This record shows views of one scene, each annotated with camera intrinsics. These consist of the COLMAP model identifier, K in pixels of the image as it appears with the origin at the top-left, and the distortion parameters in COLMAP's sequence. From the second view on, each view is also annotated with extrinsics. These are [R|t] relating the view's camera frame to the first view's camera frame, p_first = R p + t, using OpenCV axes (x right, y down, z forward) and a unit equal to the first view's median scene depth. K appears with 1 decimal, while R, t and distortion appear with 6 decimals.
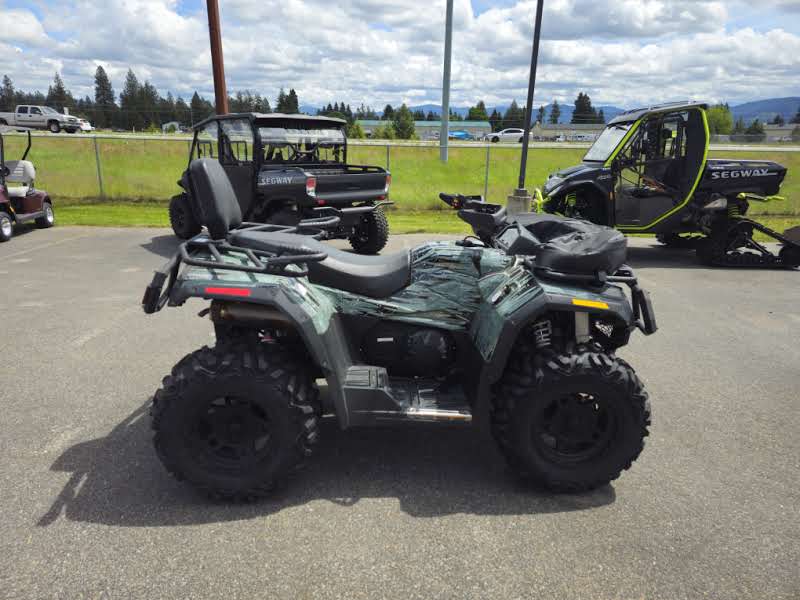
lens RADIAL K [[524.0, 0, 401.4], [0, 524.0, 299.0], [0, 0, 1]] dist [0.034676, -0.029159]
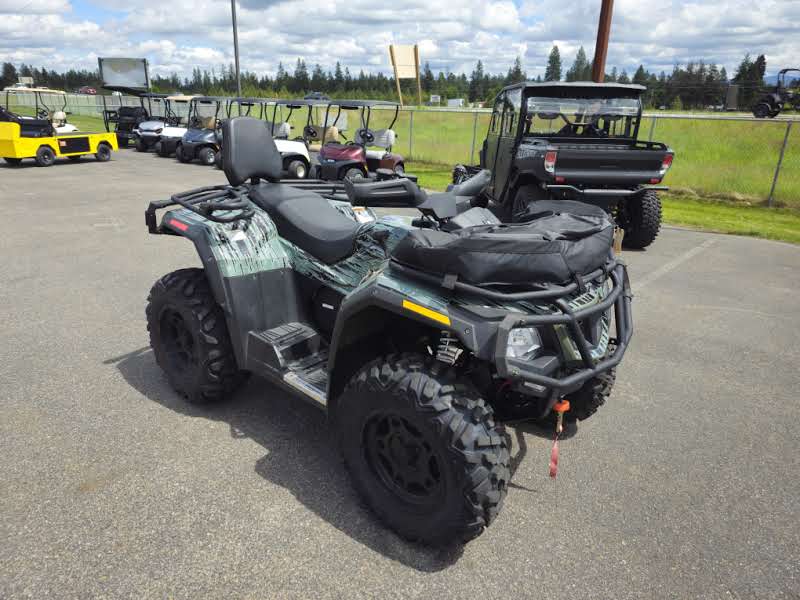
lens RADIAL K [[524.0, 0, 395.7], [0, 524.0, 304.1], [0, 0, 1]] dist [0.034676, -0.029159]
pose [[0.728165, 0.236598, -0.643271, 0.234453], [-0.205014, 0.970747, 0.124975, -0.025583], [0.654023, 0.040878, 0.755370, 0.112217]]
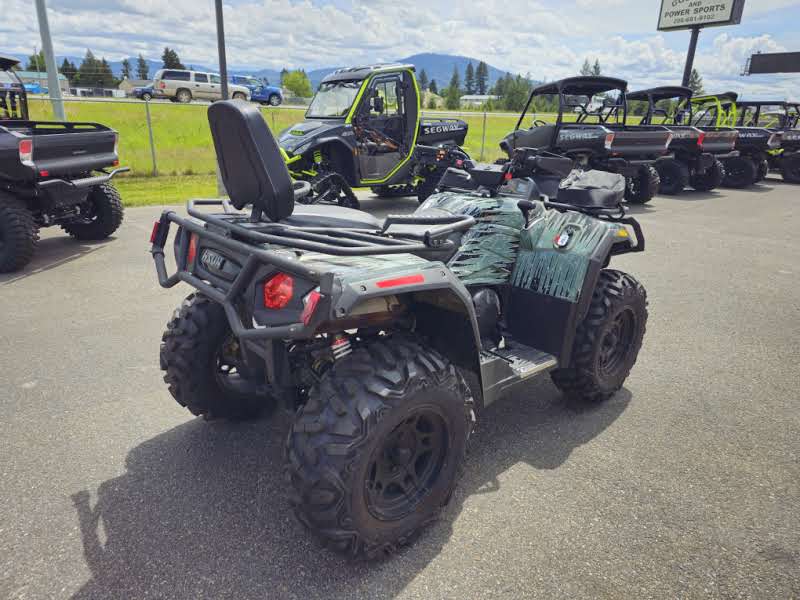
lens RADIAL K [[524.0, 0, 407.0], [0, 524.0, 296.8], [0, 0, 1]] dist [0.034676, -0.029159]
pose [[0.762674, -0.207411, 0.612625, -0.212644], [0.167907, 0.978206, 0.122150, -0.021997], [-0.624608, 0.009704, 0.780878, 0.112693]]
